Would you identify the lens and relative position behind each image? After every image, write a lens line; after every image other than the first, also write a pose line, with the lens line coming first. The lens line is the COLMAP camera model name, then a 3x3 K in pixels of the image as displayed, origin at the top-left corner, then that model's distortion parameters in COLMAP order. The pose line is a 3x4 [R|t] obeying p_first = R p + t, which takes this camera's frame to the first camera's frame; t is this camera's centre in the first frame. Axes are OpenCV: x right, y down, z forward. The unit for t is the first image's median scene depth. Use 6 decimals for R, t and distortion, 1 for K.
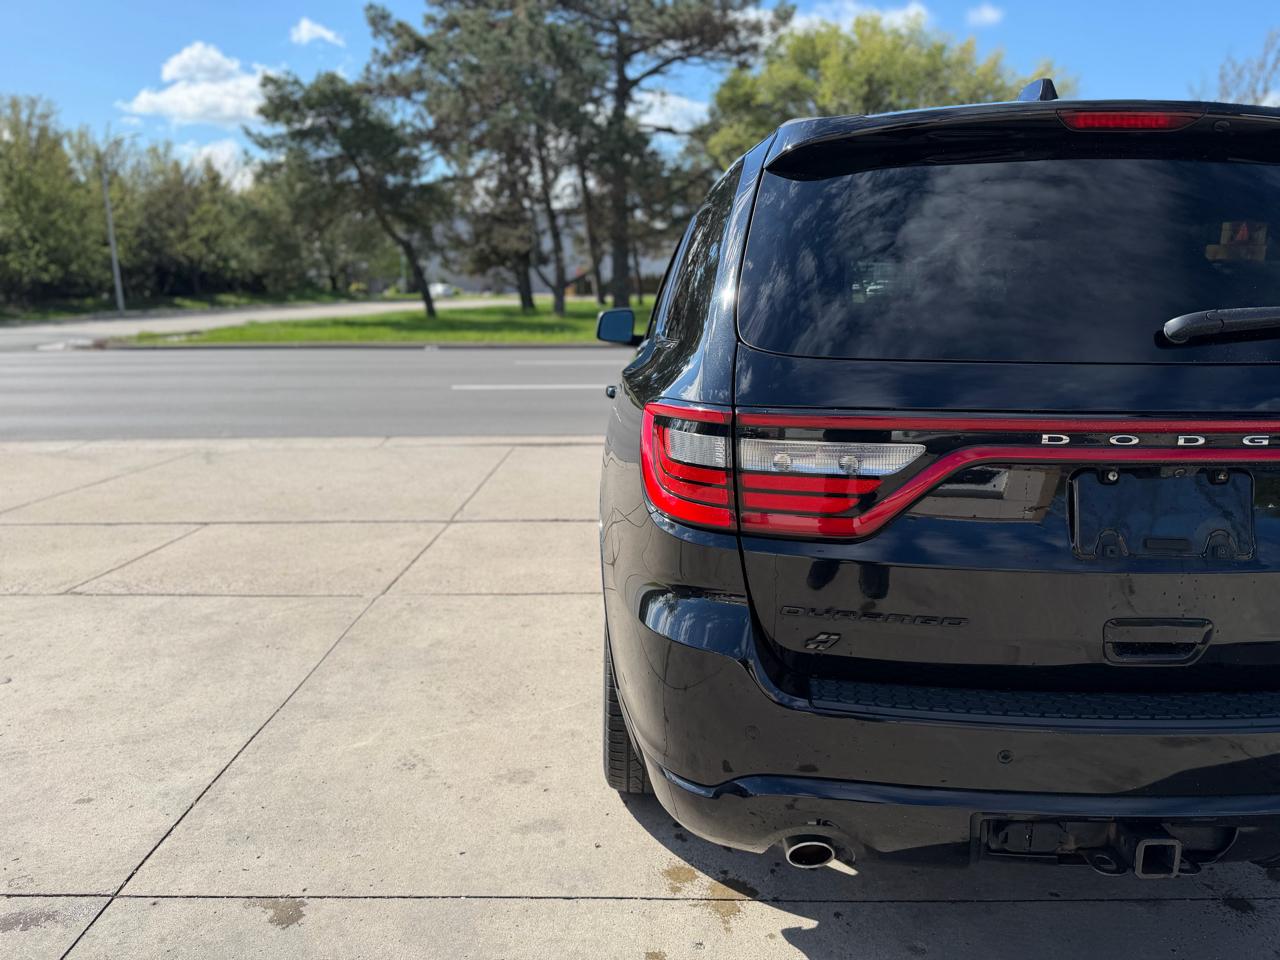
lens RADIAL K [[904.5, 0, 640.6], [0, 904.5, 475.0], [0, 0, 1]] dist [0.022174, -0.030230]
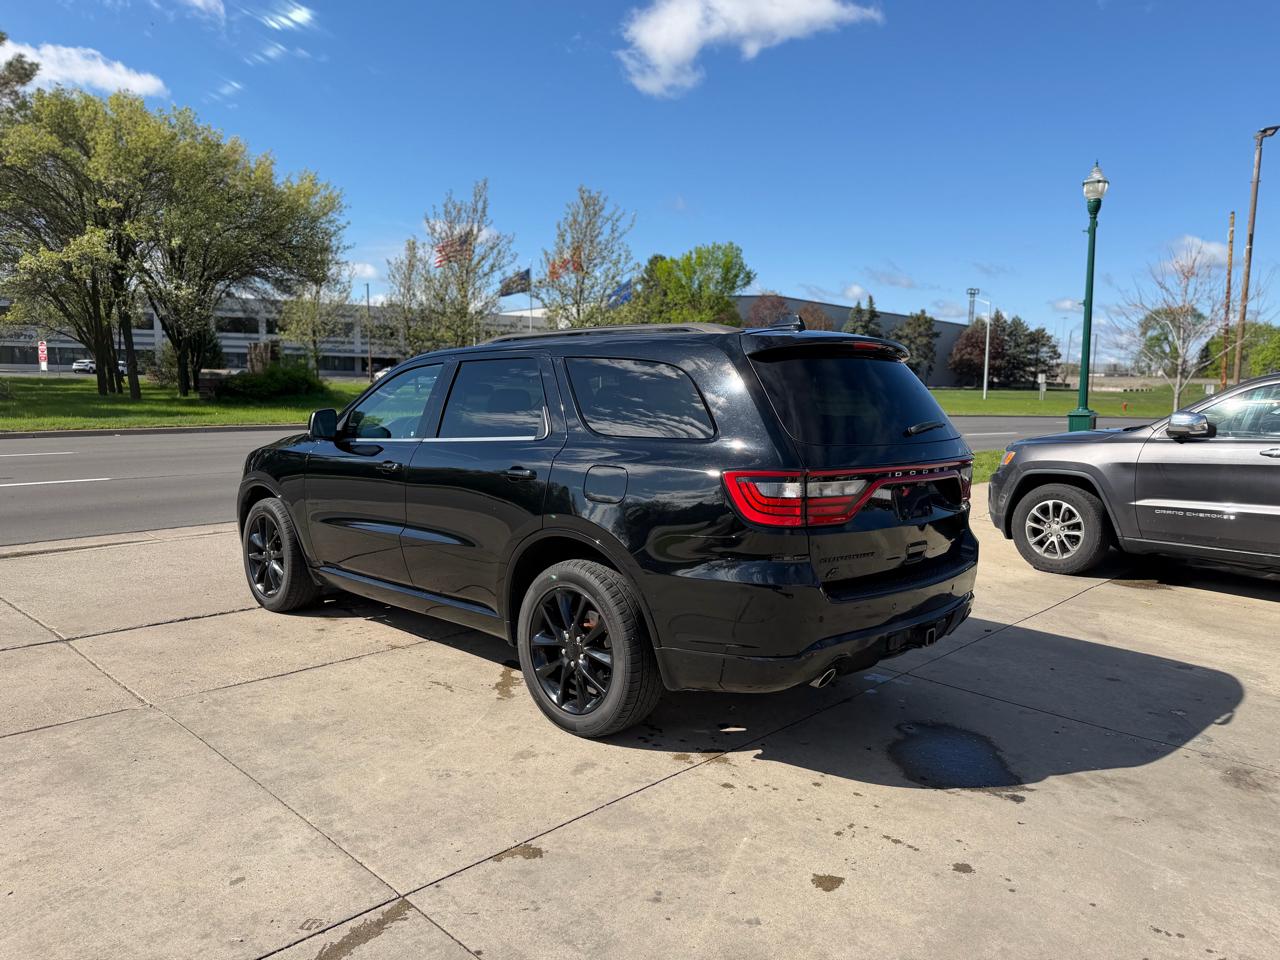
lens RADIAL K [[901.5, 0, 642.6], [0, 901.5, 474.5], [0, 0, 1]] dist [0.026955, -0.034813]
pose [[0.693420, -0.053622, 0.718535, -0.091234], [0.118904, 0.992071, -0.040712, -0.001013], [-0.710655, 0.113667, 0.694298, -0.011408]]
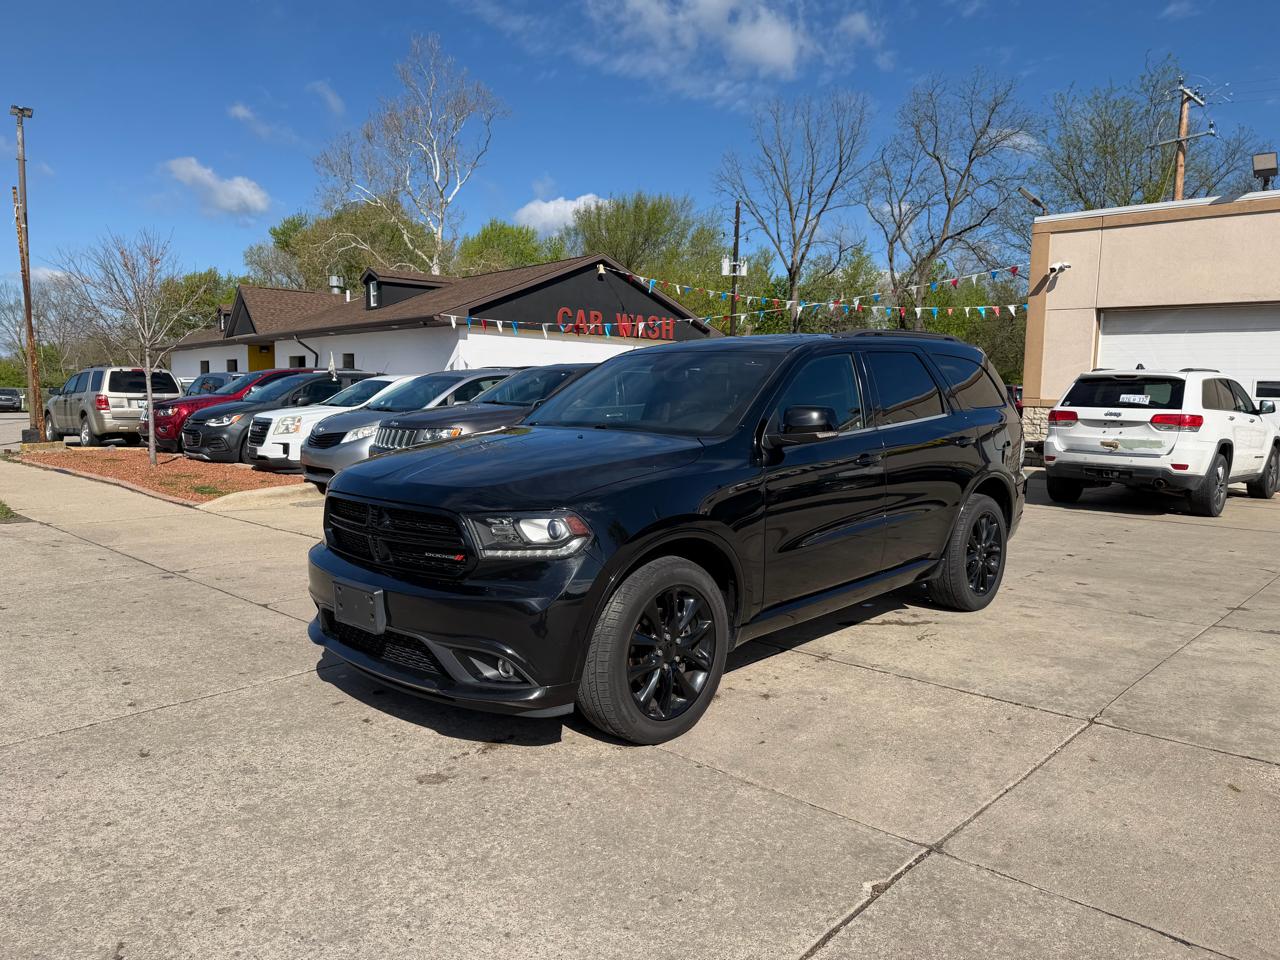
lens RADIAL K [[901.5, 0, 642.6], [0, 901.5, 474.5], [0, 0, 1]] dist [0.026955, -0.034813]
pose [[-0.738987, -0.066561, 0.670424, -0.081945], [0.121137, 0.965763, 0.229408, -0.054903], [-0.662740, 0.250742, -0.705623, 0.283701]]
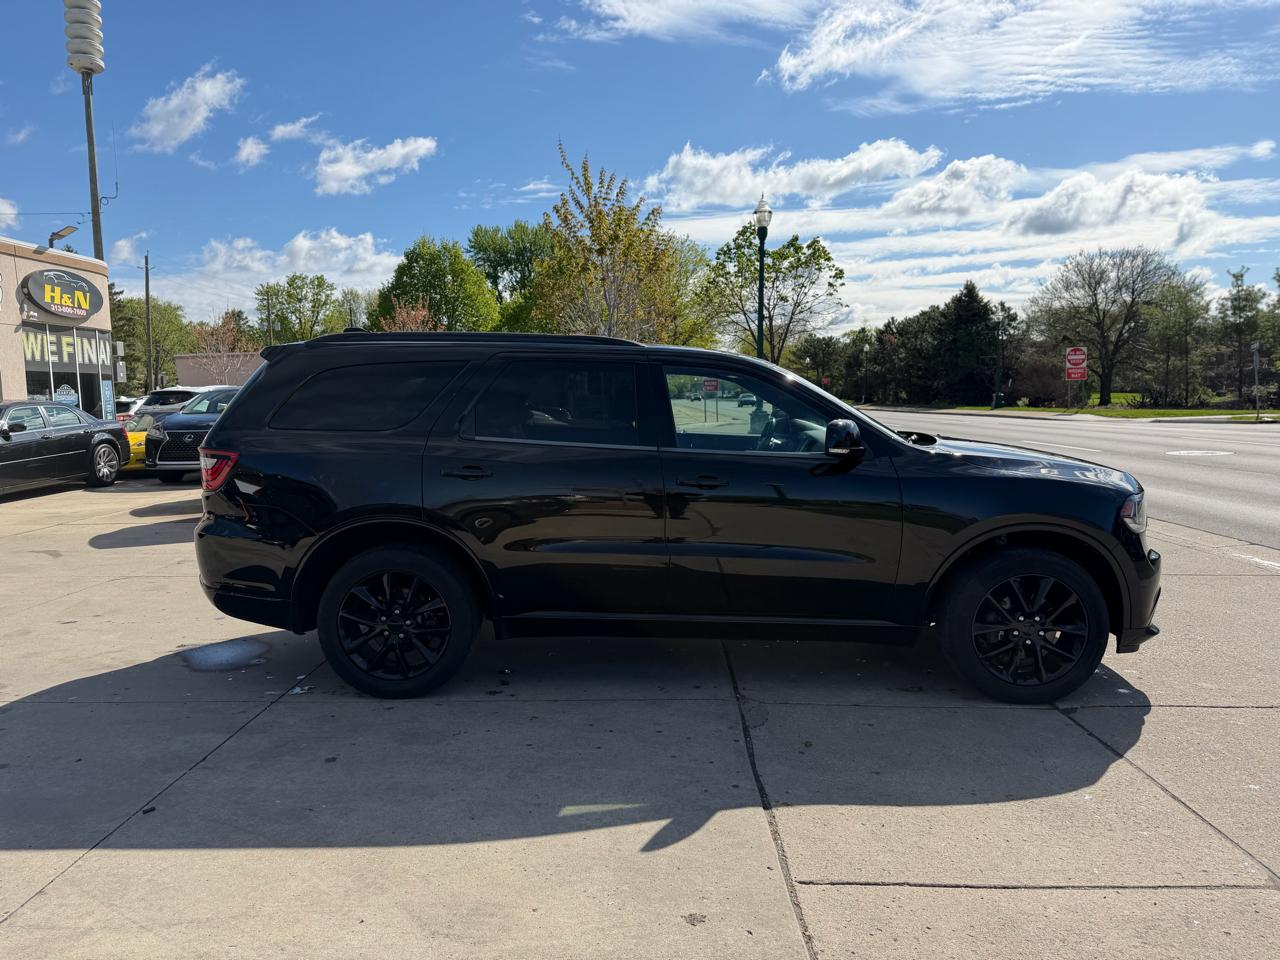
lens RADIAL K [[878.0, 0, 639.9], [0, 878.0, 505.1], [0, 0, 1]] dist [0.050808, -0.073350]
pose [[-0.005738, 0.133367, -0.991050, 0.205641], [-0.184727, 0.973868, 0.132124, -0.028585], [0.982773, 0.183832, 0.019049, 0.126797]]
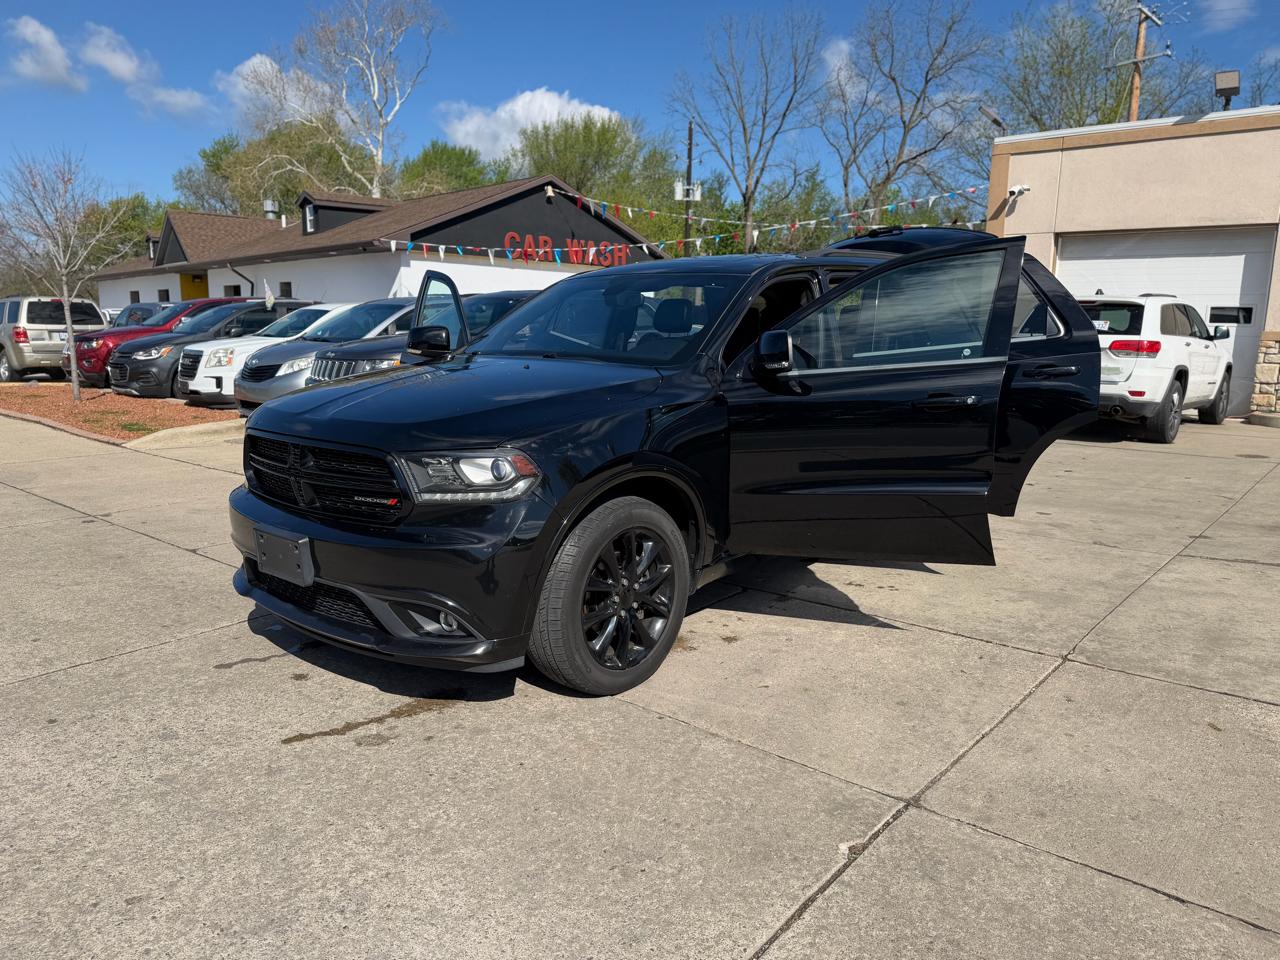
lens RADIAL K [[904.5, 0, 640.6], [0, 904.5, 475.0], [0, 0, 1]] dist [0.022174, -0.030230]
pose [[-0.771725, -0.107289, 0.626841, -0.075193], [0.118669, 0.944060, 0.307681, -0.052658], [-0.624787, 0.311832, -0.715823, 0.276676]]
